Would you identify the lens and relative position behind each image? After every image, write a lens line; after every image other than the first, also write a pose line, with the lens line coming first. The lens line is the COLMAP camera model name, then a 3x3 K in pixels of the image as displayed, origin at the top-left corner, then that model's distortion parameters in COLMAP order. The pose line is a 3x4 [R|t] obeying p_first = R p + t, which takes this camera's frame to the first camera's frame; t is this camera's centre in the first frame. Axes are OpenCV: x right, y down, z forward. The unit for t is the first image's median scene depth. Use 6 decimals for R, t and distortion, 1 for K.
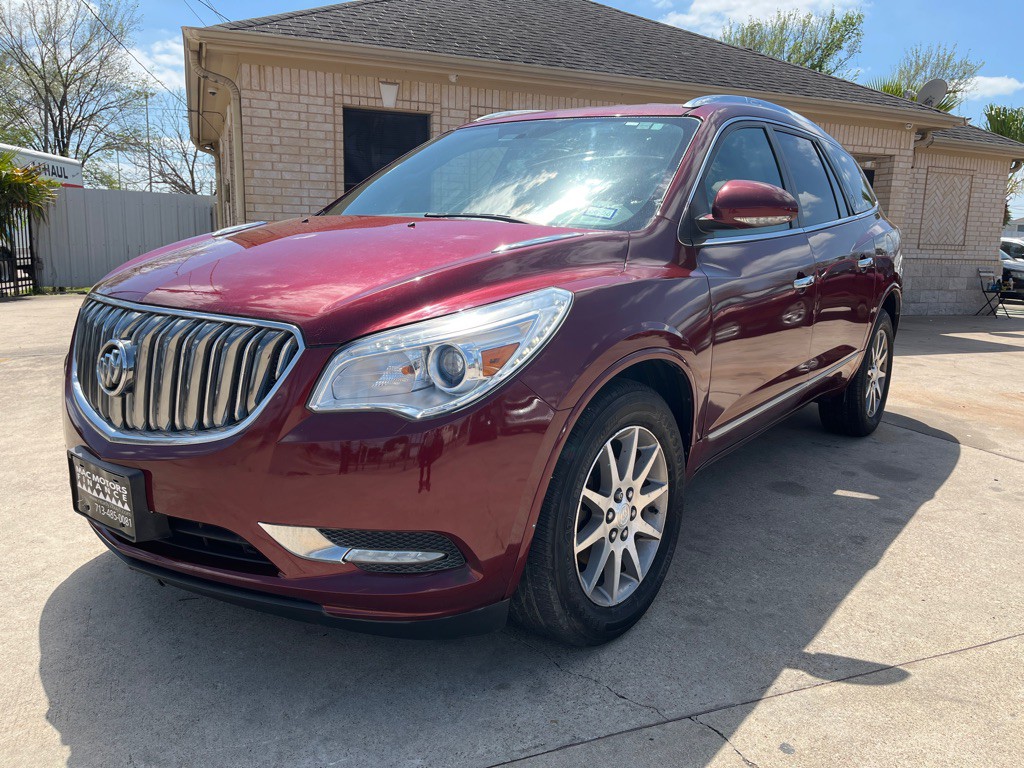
lens RADIAL K [[770.8, 0, 515.9], [0, 770.8, 388.0], [0, 0, 1]] dist [0.073639, -0.111293]
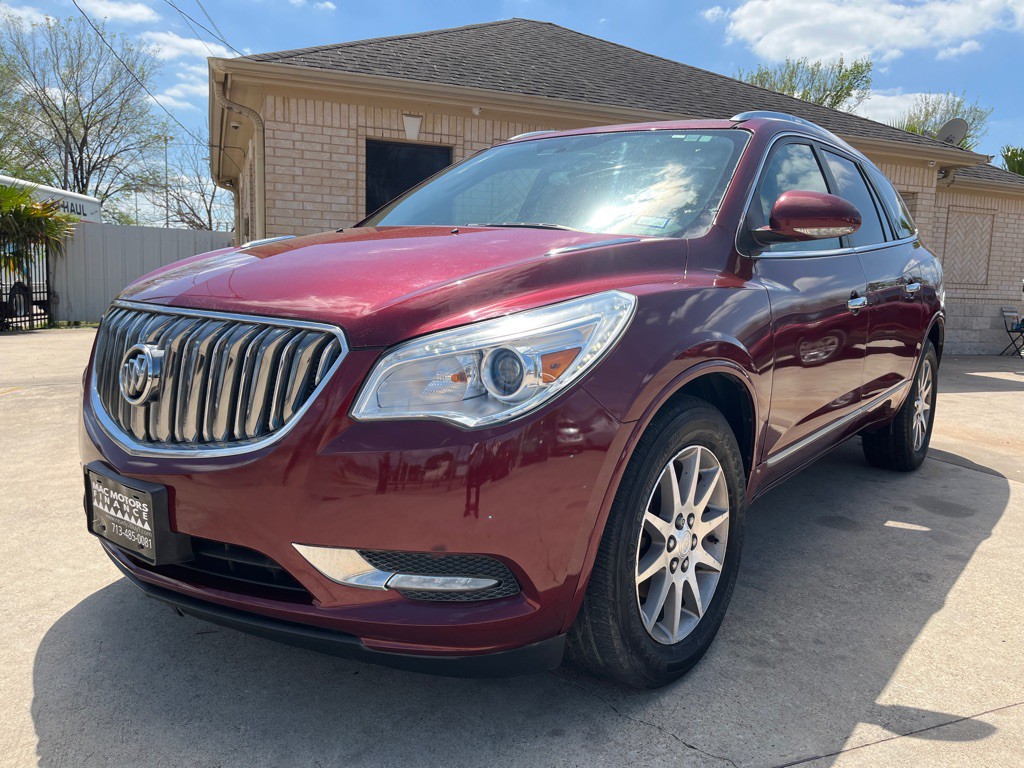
lens RADIAL K [[774.2, 0, 519.3], [0, 774.2, 386.6], [0, 0, 1]] dist [0.068931, -0.106528]
pose [[0.999935, 0.007181, -0.008811, -0.043049], [-0.007655, 0.998455, -0.055045, 0.027532], [0.008402, 0.055109, 0.998445, 0.061417]]
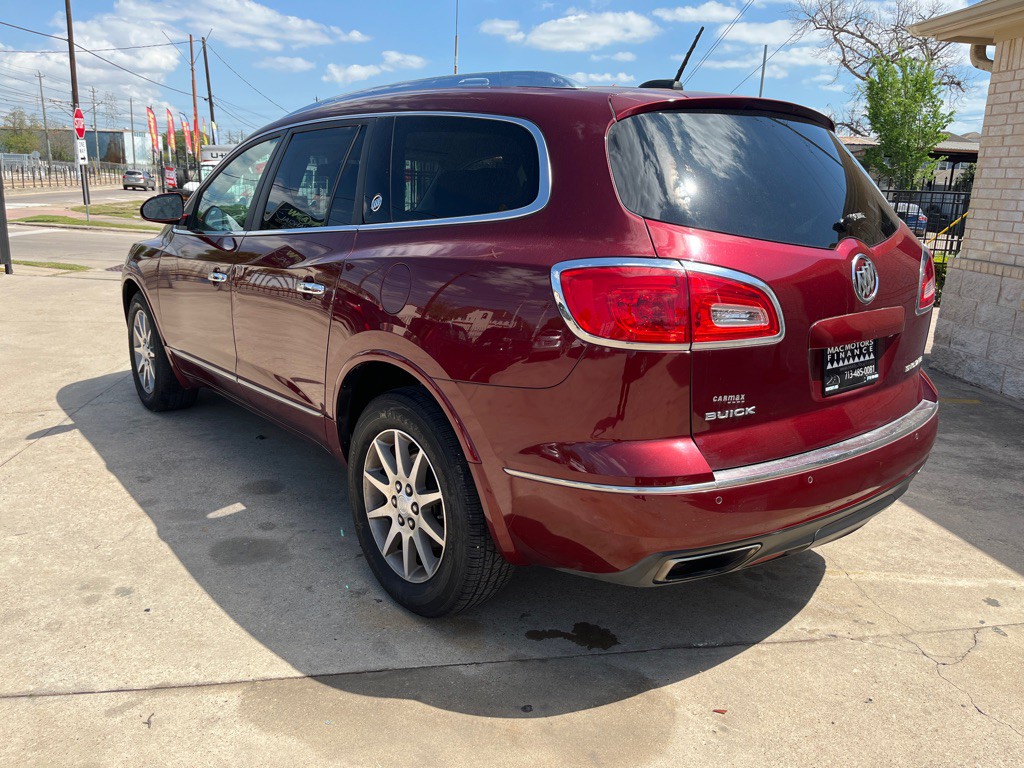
lens RADIAL K [[774.2, 0, 519.3], [0, 774.2, 386.6], [0, 0, 1]] dist [0.068931, -0.106528]
pose [[-0.230873, 0.211729, -0.949668, 1.747412], [-0.223251, 0.938469, 0.263506, -0.486529], [0.947025, 0.272851, -0.169399, 2.090222]]
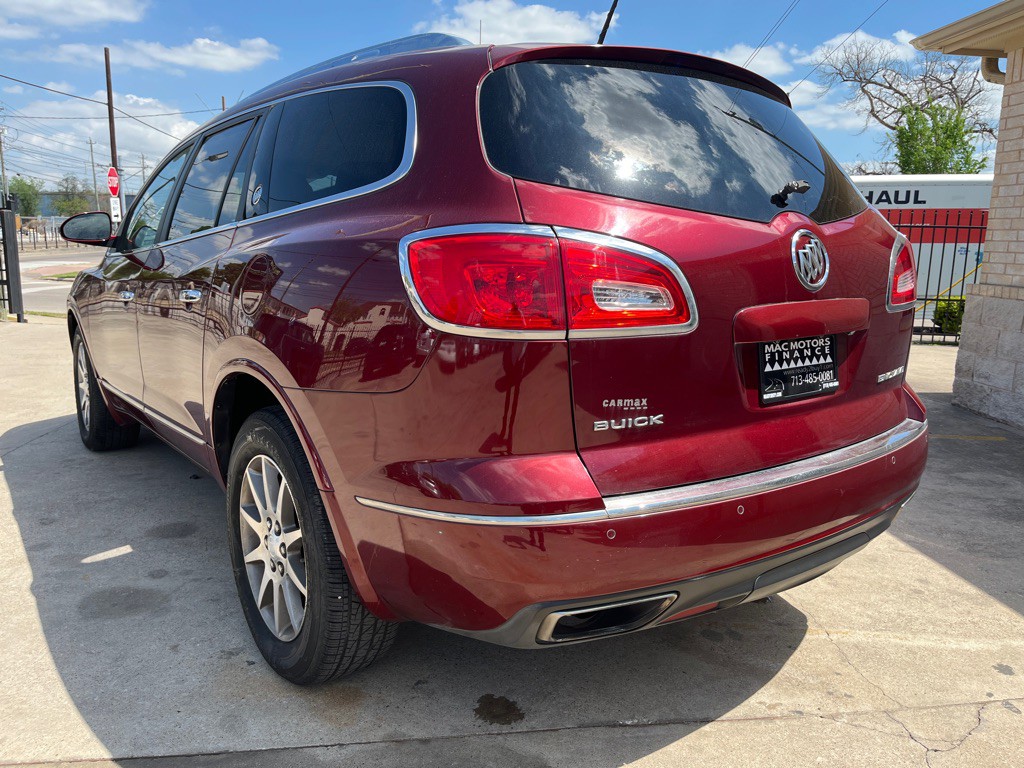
lens RADIAL K [[771.5, 0, 522.0], [0, 771.5, 387.8], [0, 0, 1]] dist [0.080972, -0.123104]
pose [[-0.270679, 0.149480, -0.950993, 1.554427], [-0.207792, 0.955511, 0.209334, -0.437578], [0.939976, 0.254271, -0.227576, 2.222536]]
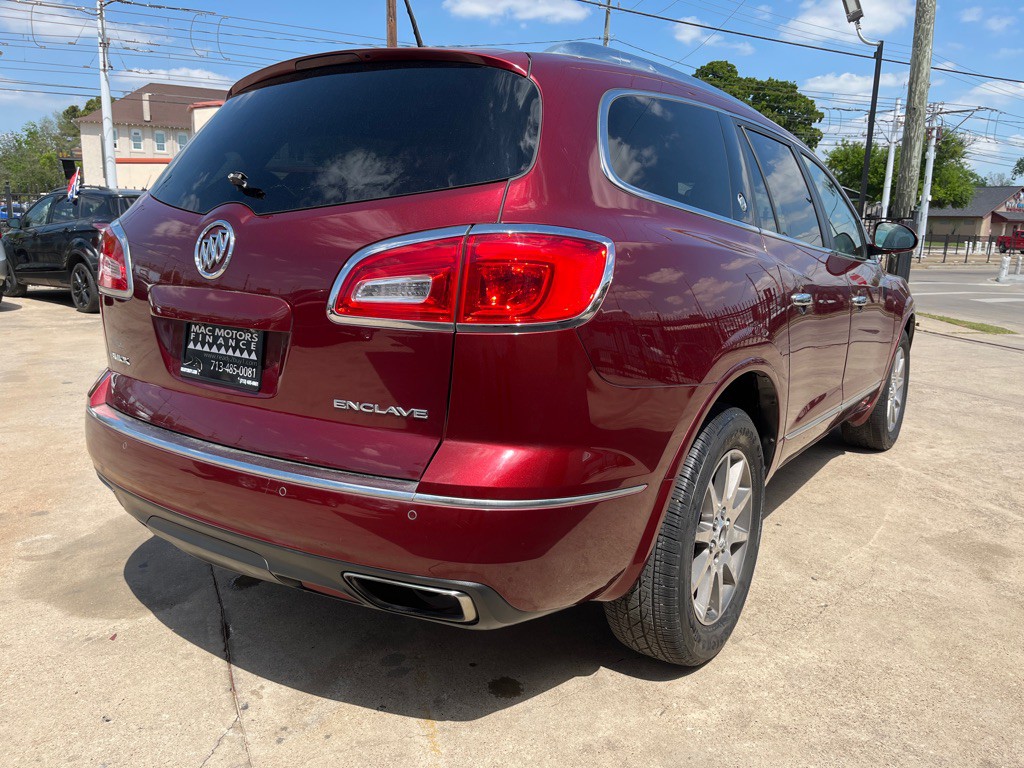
lens RADIAL K [[771.6, 0, 508.6], [0, 771.6, 390.0], [0, 0, 1]] dist [0.081357, -0.124022]
pose [[-0.997226, -0.041559, -0.061748, 0.545839], [-0.062413, 0.918916, 0.389485, -0.637047], [0.040555, 0.392258, -0.918961, 3.017905]]
